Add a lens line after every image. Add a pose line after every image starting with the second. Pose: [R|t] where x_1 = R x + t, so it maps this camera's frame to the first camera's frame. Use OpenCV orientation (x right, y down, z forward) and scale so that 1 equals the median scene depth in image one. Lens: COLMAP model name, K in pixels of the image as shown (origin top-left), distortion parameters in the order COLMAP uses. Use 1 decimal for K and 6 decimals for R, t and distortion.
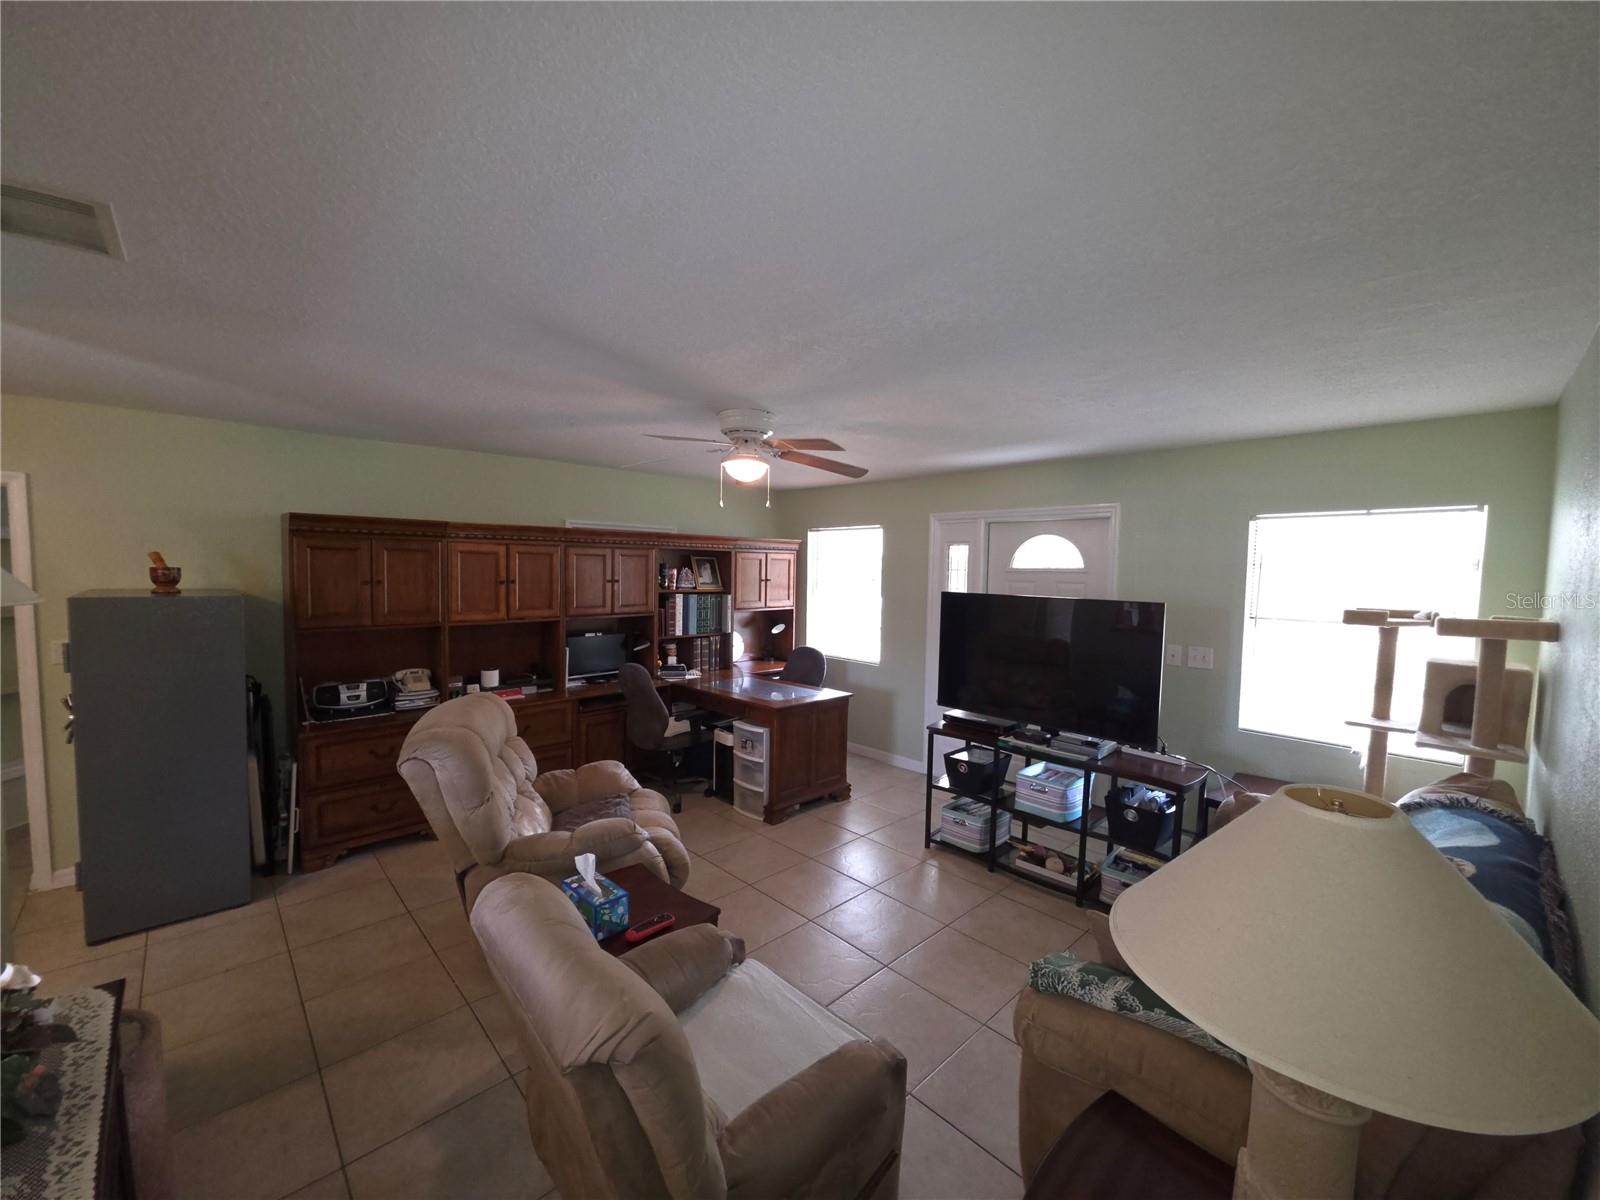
lens RADIAL K [[635.7, 0, 791.5], [0, 635.7, 604.2], [0, 0, 1]] dist [-0.000213, 0.000067]
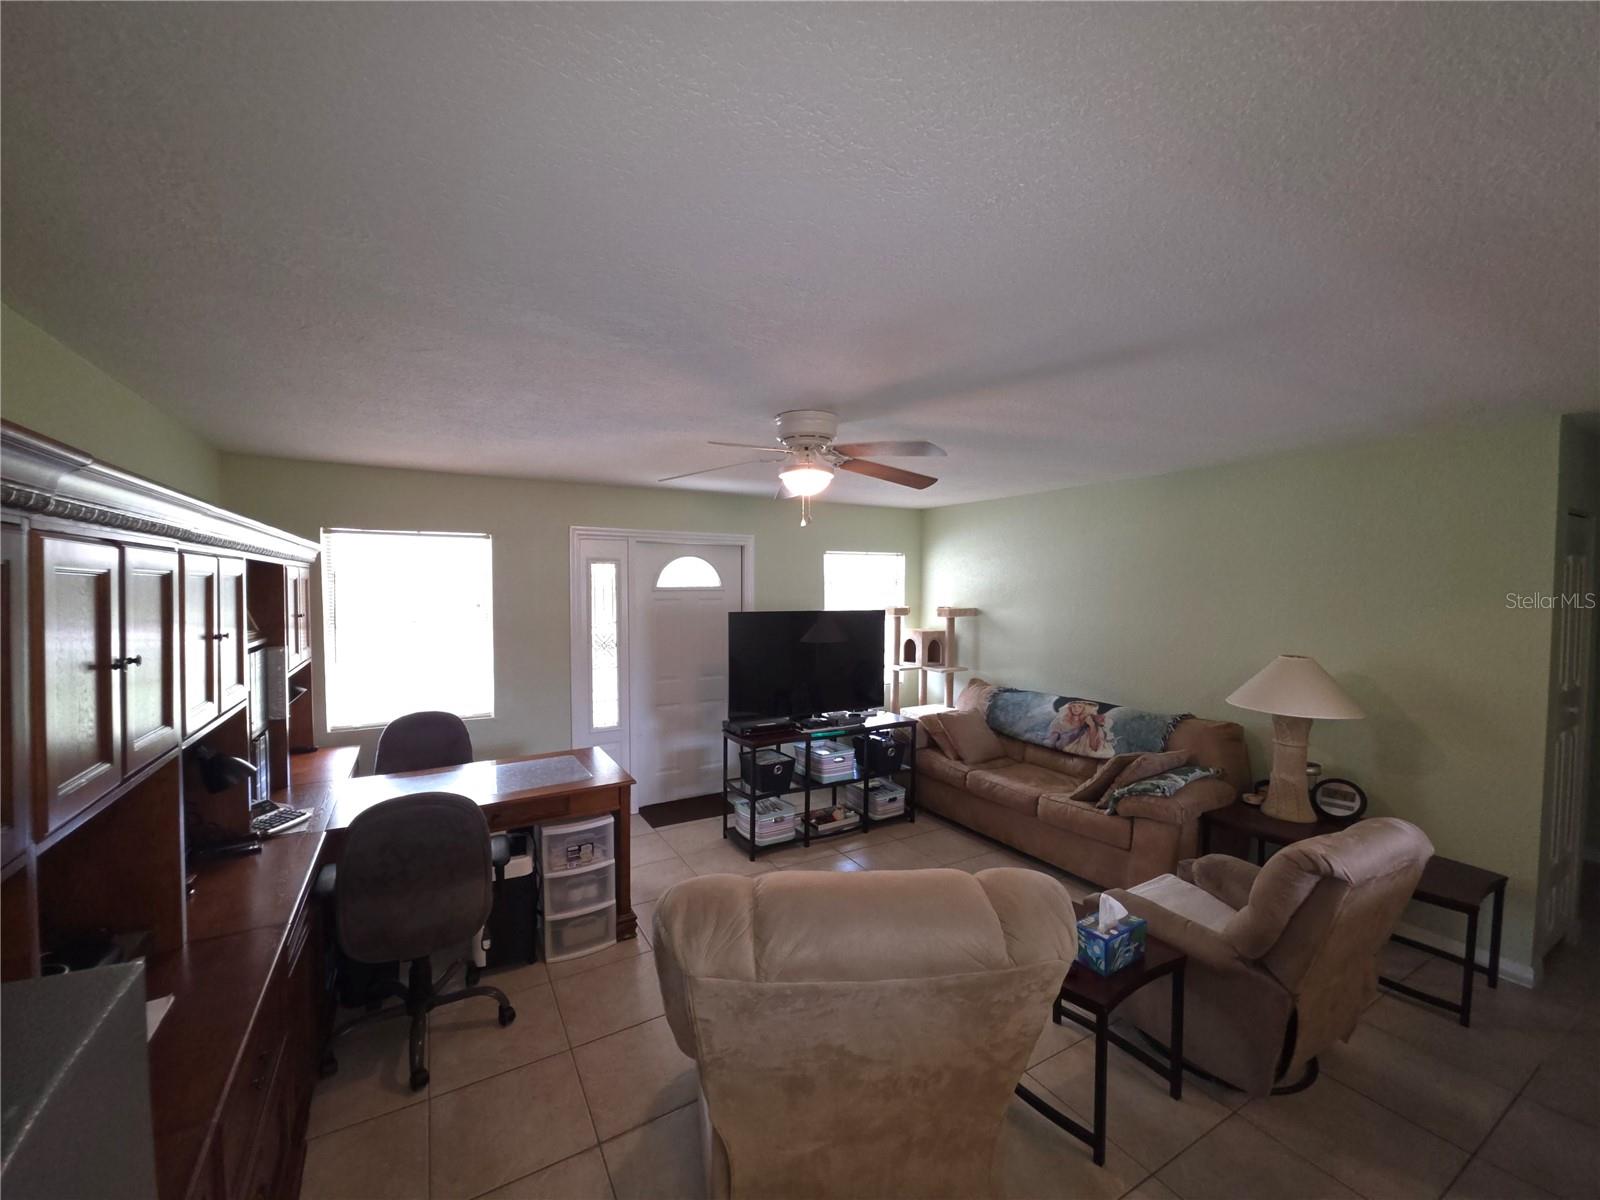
lens RADIAL K [[635.7, 0, 791.5], [0, 635.7, 604.2], [0, 0, 1]] dist [-0.000213, 0.000067]
pose [[0.223453, -0.040535, 0.973872, -0.698895], [0.060016, 0.997811, 0.027761, -0.051105], [-0.972865, 0.052244, 0.225396, 0.635912]]
